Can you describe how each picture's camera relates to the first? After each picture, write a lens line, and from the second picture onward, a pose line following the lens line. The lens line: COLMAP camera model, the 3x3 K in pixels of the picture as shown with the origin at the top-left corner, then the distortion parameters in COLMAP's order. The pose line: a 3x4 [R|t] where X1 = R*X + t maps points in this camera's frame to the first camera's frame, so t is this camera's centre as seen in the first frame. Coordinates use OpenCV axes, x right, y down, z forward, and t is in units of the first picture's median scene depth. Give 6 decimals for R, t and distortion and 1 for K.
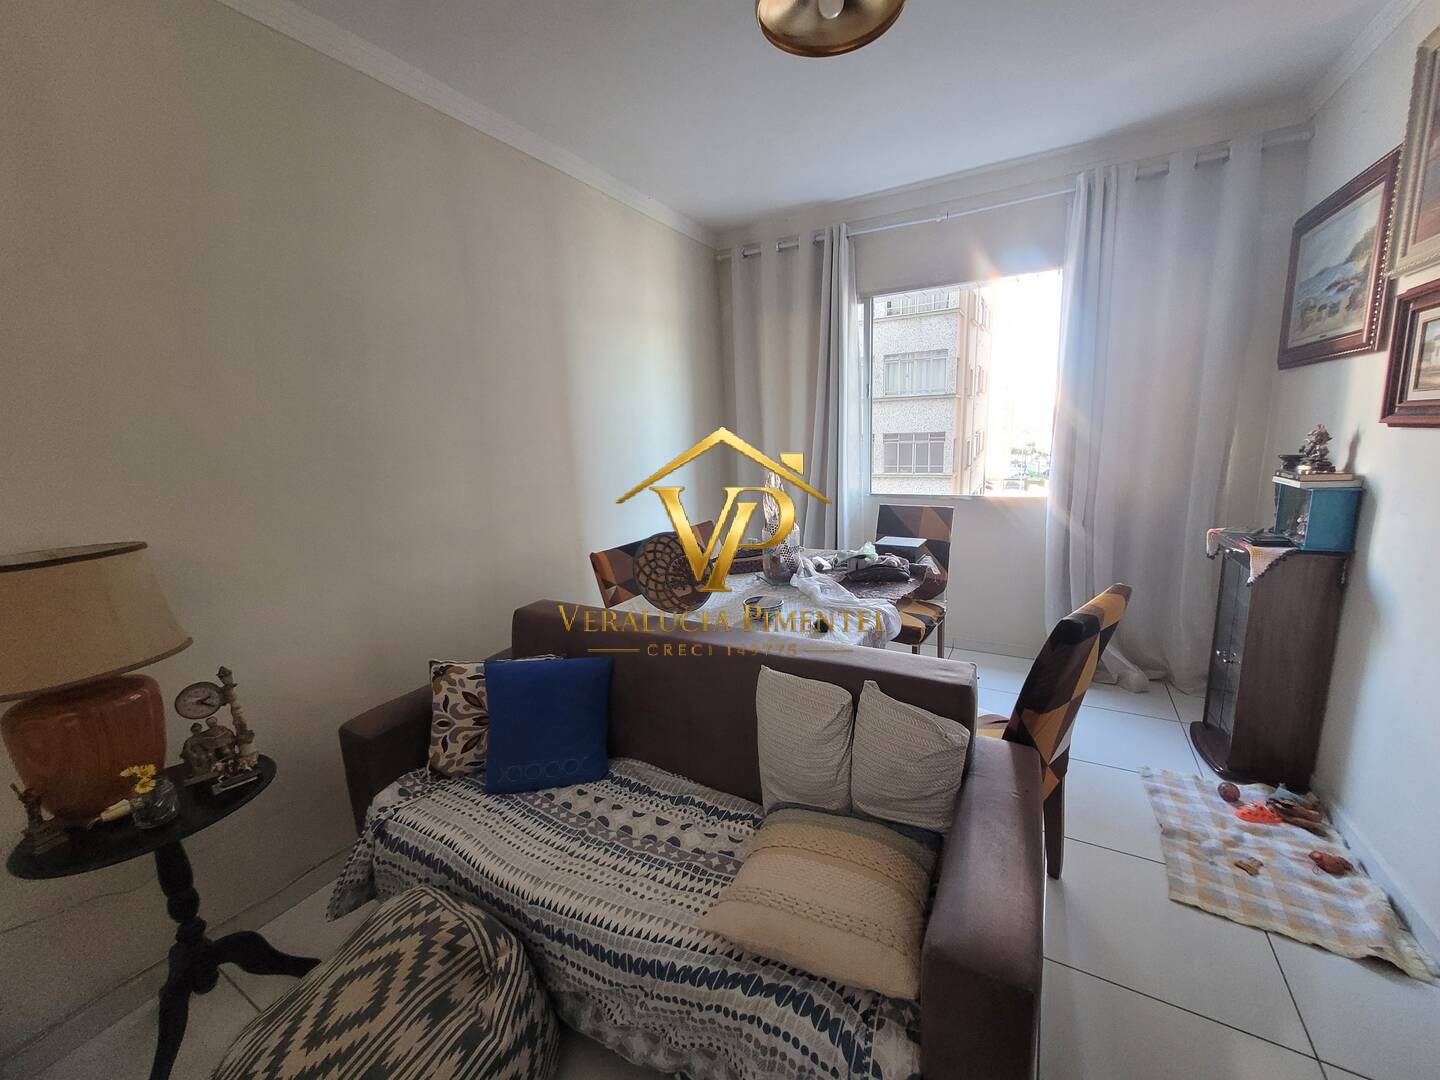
lens RADIAL K [[568.9, 0, 721.6], [0, 568.9, 536.5], [0, 0, 1]] dist [-0.021448, 0.003730]
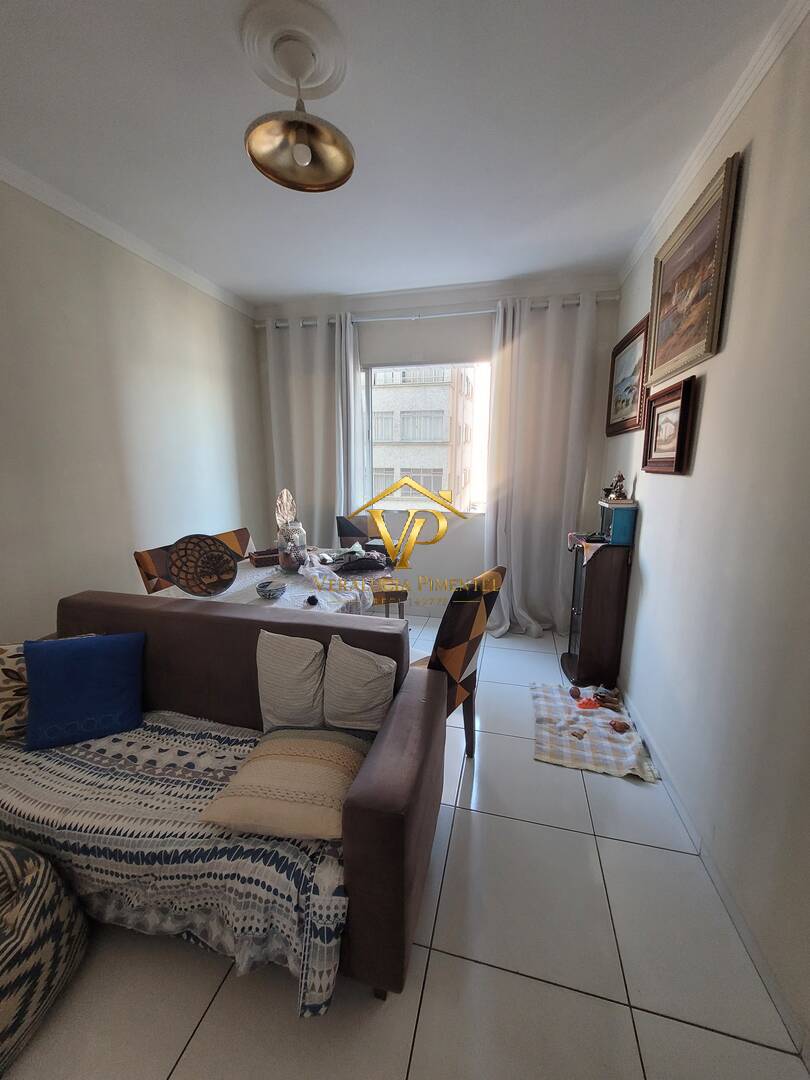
lens RADIAL K [[426.7, 0, 402.3], [0, 426.7, 547.2], [0, 0, 1]] dist [-0.021448, 0.003730]
pose [[0.960538, -0.009798, 0.277976, 0.101033], [0.007350, 0.999924, 0.009848, 0.018438], [-0.278052, -0.007416, 0.960537, -0.068553]]
